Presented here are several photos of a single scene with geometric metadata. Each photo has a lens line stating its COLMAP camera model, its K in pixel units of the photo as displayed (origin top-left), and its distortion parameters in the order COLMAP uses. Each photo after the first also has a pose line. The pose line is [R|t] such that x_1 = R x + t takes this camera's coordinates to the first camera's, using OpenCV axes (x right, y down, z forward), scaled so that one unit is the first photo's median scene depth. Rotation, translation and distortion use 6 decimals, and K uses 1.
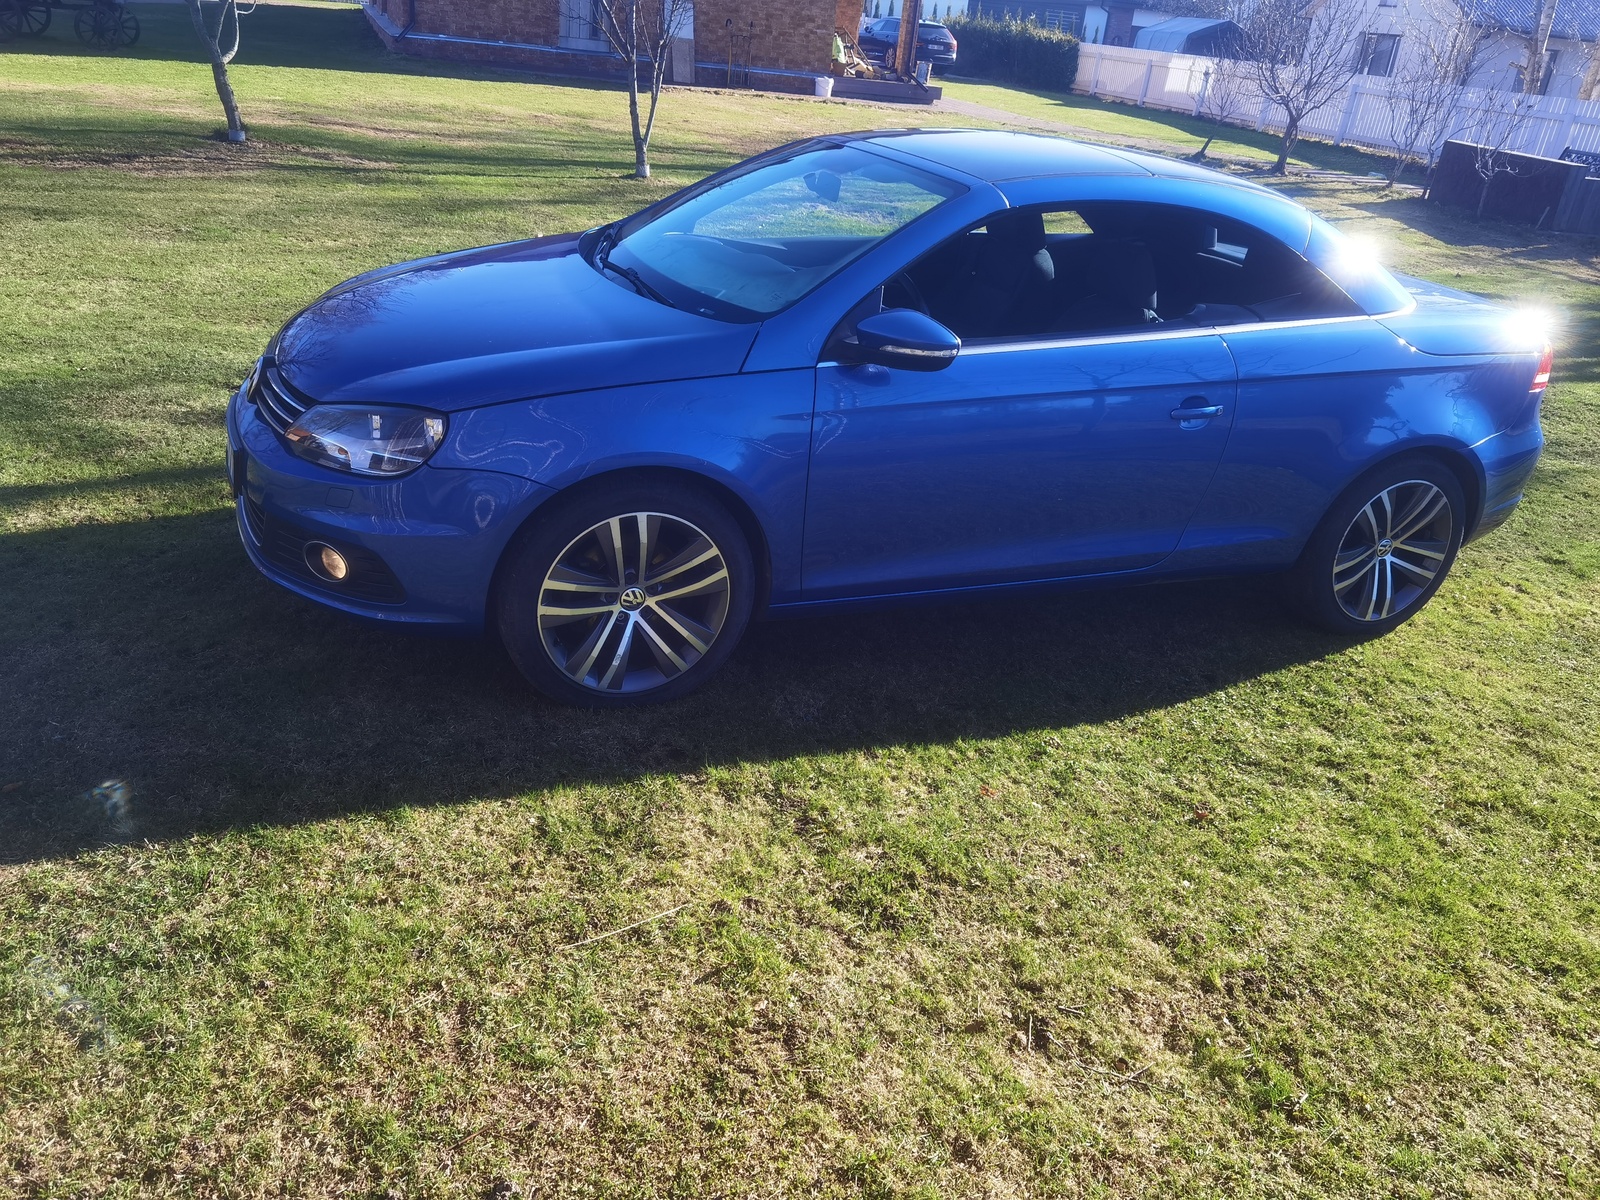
lens RADIAL K [[1303.2, 0, 800.0], [0, 1303.2, 600.0], [0, 0, 1]] dist [0.025587, 0.002676]
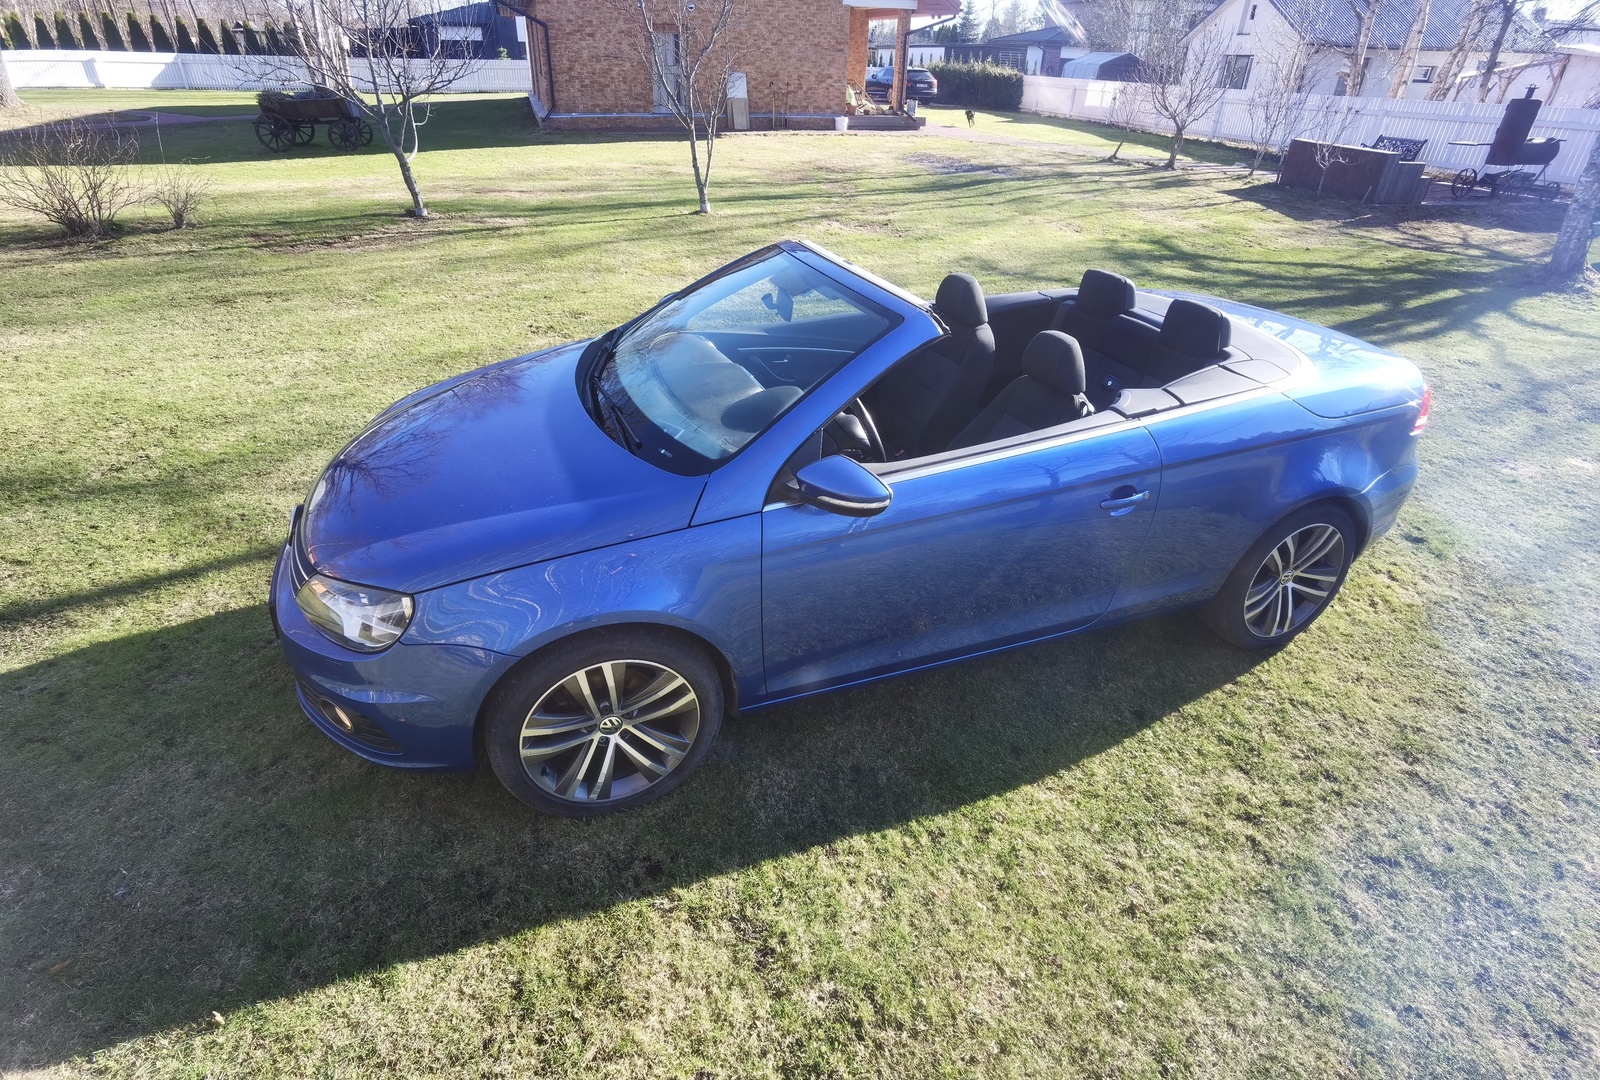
lens RADIAL K [[842.1, 0, 796.9], [0, 842.1, 529.1], [0, 0, 1]] dist [-0.062091, 0.035408]
pose [[0.996197, -0.045316, -0.074418, 0.086954], [0.052254, 0.994192, 0.094089, -0.217407], [0.069722, -0.097620, 0.992779, 0.304899]]
